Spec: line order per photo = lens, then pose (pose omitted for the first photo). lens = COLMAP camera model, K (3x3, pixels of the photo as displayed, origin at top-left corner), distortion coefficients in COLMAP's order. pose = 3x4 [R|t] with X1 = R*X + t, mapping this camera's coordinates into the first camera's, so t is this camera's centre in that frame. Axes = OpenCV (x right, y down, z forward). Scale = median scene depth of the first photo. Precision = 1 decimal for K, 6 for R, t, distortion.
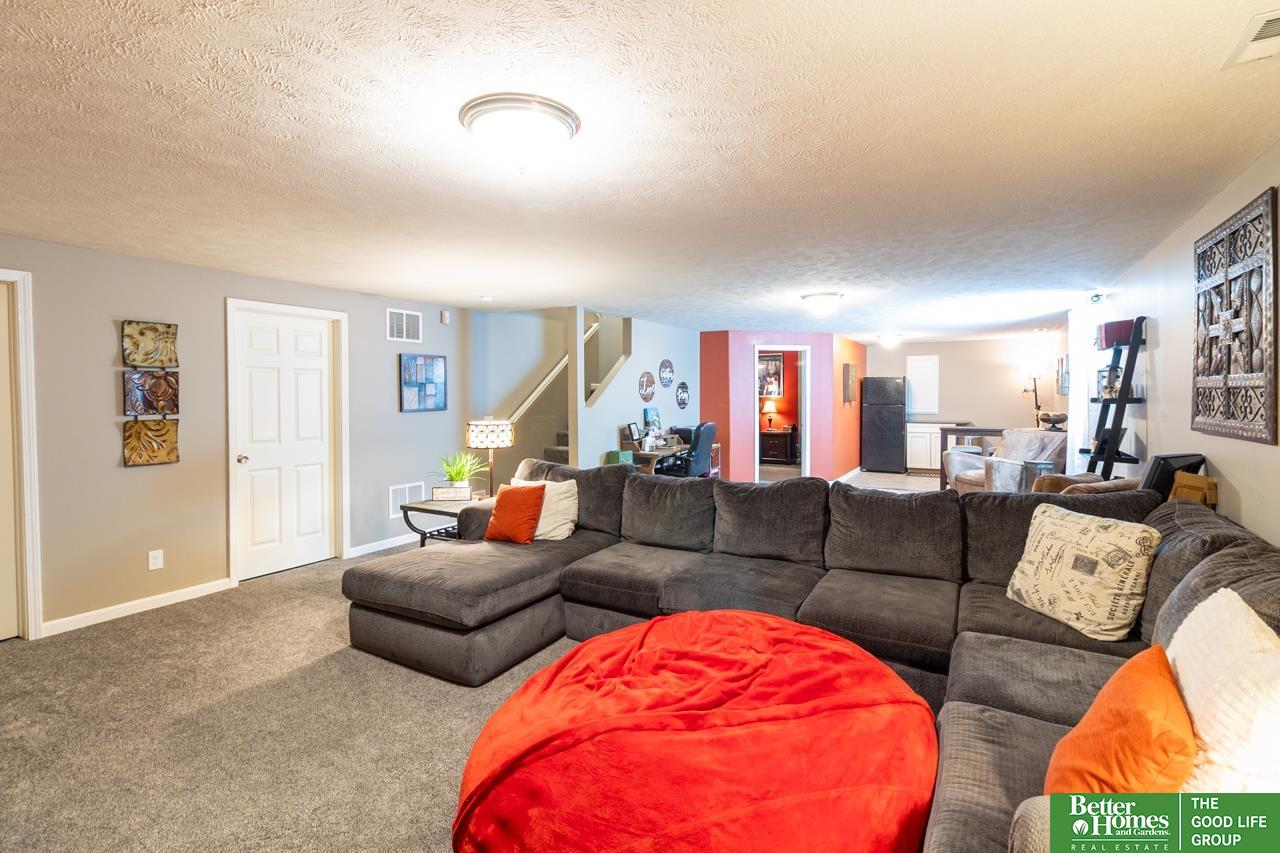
lens RADIAL K [[597.5, 0, 638.9], [0, 597.5, 406.4], [0, 0, 1]] dist [0.003049, 0.000375]
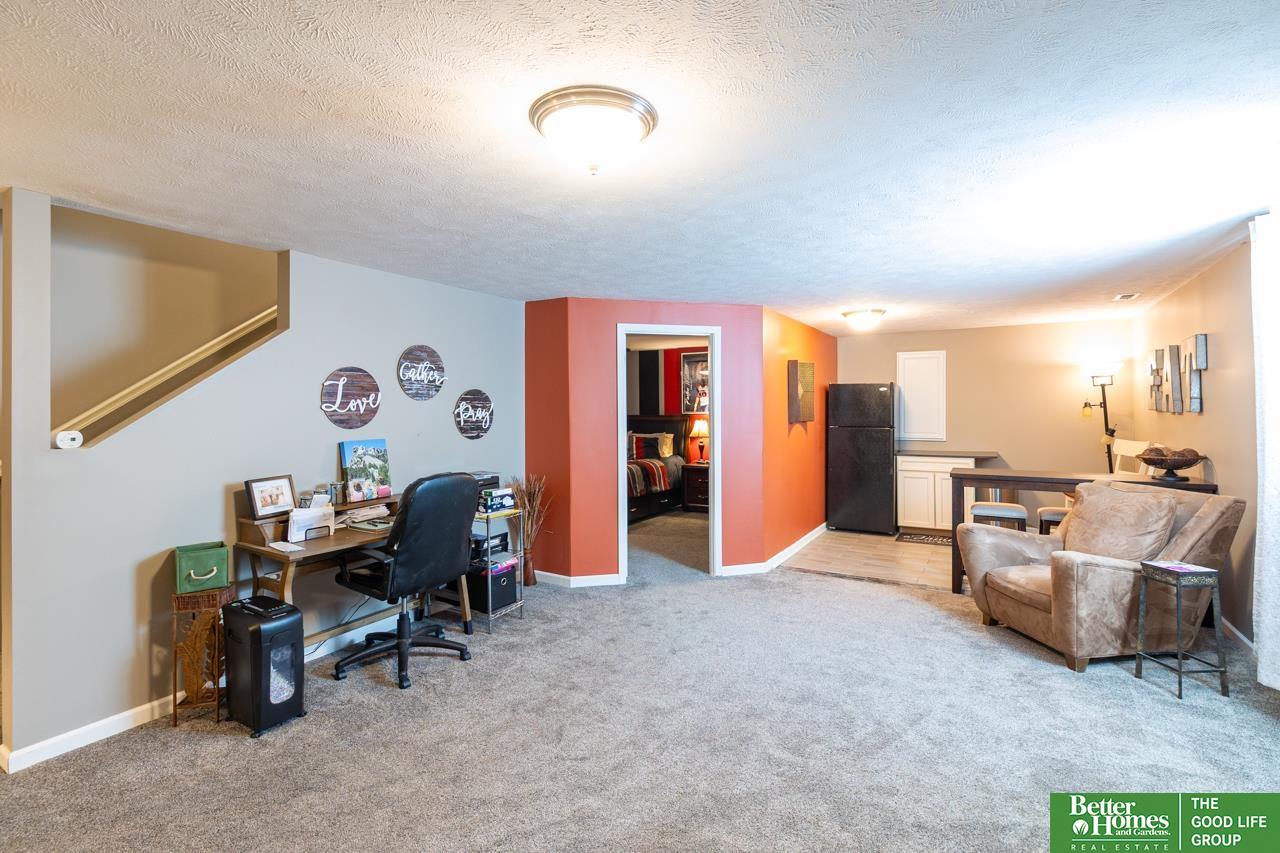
lens RADIAL K [[597.5, 0, 638.9], [0, 597.5, 406.4], [0, 0, 1]] dist [0.003049, 0.000375]
pose [[0.999964, -0.000918, -0.008383, 0.237104], [0.000718, 0.999718, -0.023742, -0.012848], [0.008403, 0.023735, 0.999683, 0.477436]]
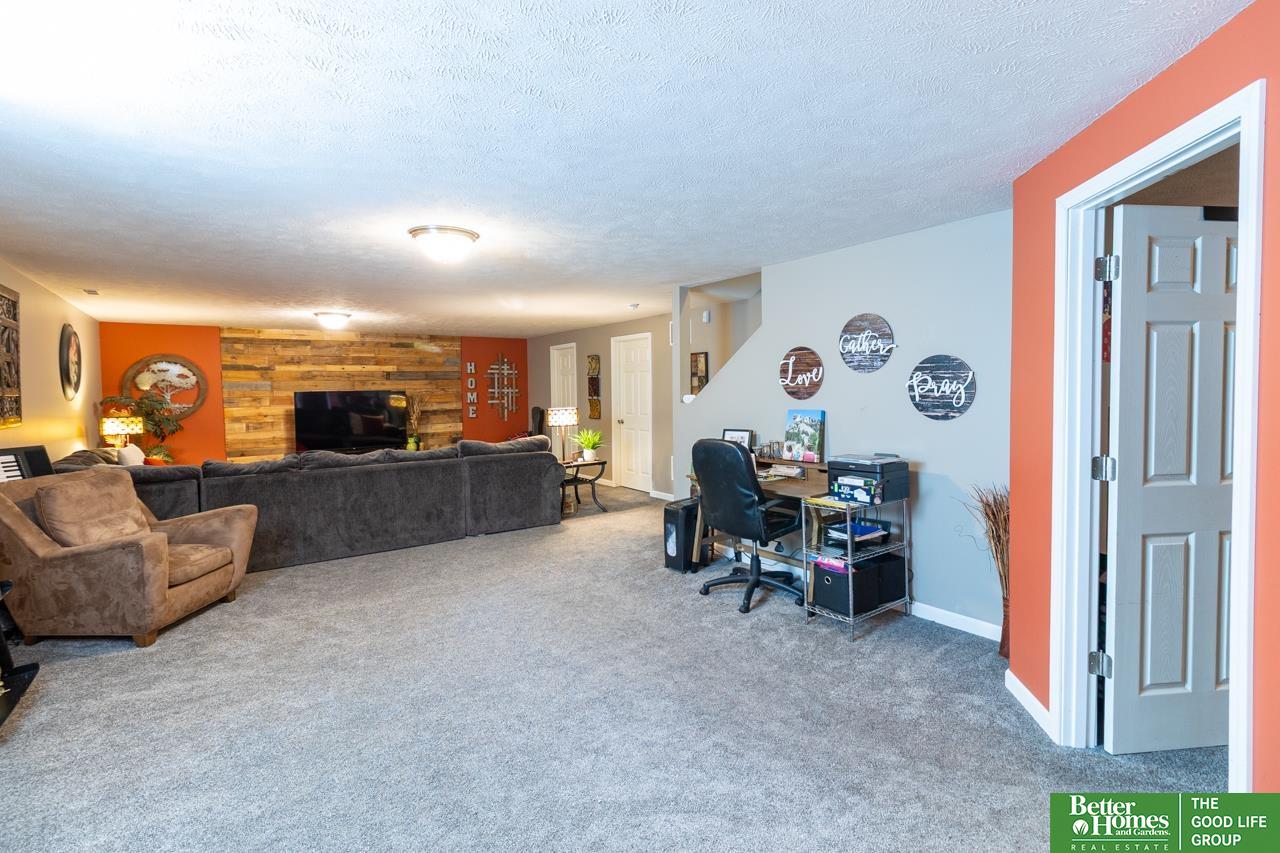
lens RADIAL K [[597.5, 0, 638.9], [0, 597.5, 406.4], [0, 0, 1]] dist [0.003049, 0.000375]
pose [[-0.415498, 0.040061, -0.908711, 0.564059], [-0.001539, 0.998997, 0.044745, -0.024378], [0.909593, 0.019990, -0.415020, 1.025089]]
